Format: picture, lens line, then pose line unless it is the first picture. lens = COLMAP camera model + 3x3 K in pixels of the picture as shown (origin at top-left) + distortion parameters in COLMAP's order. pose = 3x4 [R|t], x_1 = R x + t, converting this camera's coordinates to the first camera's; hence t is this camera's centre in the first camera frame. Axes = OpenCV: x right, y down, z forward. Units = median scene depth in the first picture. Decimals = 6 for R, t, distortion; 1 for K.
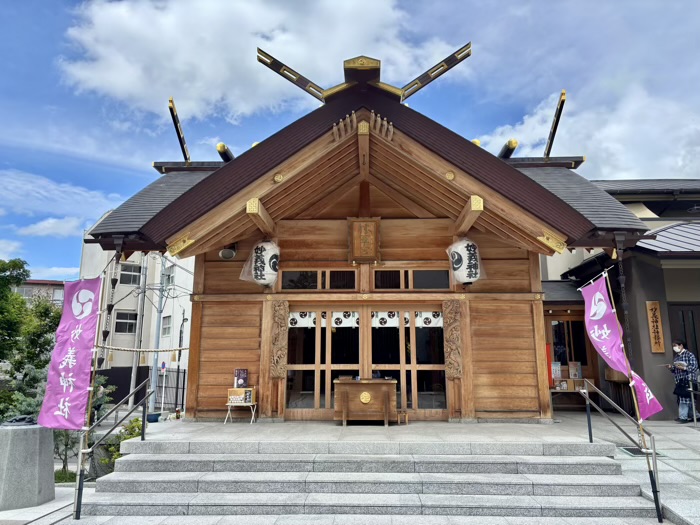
lens RADIAL K [[517.5, 0, 349.0], [0, 517.5, 251.4], [0, 0, 1]] dist [0.099799, -0.081054]
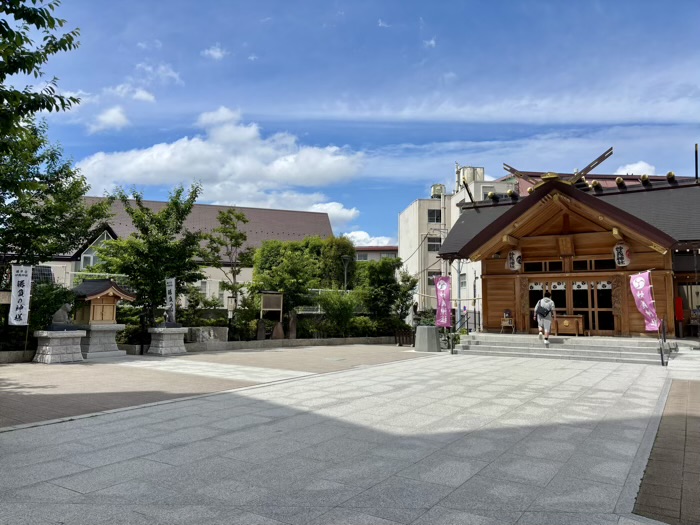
lens RADIAL K [[525.3, 0, 350.0], [0, 525.3, 262.5], [0, 0, 1]] dist [0.005447, 0.001083]
pose [[0.861309, -0.037982, -0.506660, 0.353809], [0.100328, 0.990281, 0.096318, -0.248285], [0.498077, -0.133792, 0.856749, -1.189129]]
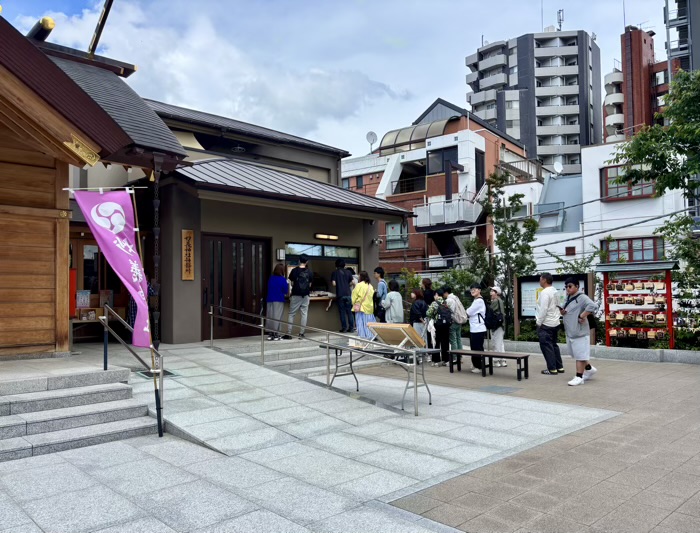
lens RADIAL K [[529.0, 0, 350.0], [0, 529.0, 266.5], [0, 0, 1]] dist [-0.003494, -0.003490]
pose [[0.734062, 0.029749, 0.678431, 0.114755], [-0.121207, 0.988737, 0.087790, 0.036262], [-0.668178, -0.146674, 0.729400, 0.042350]]
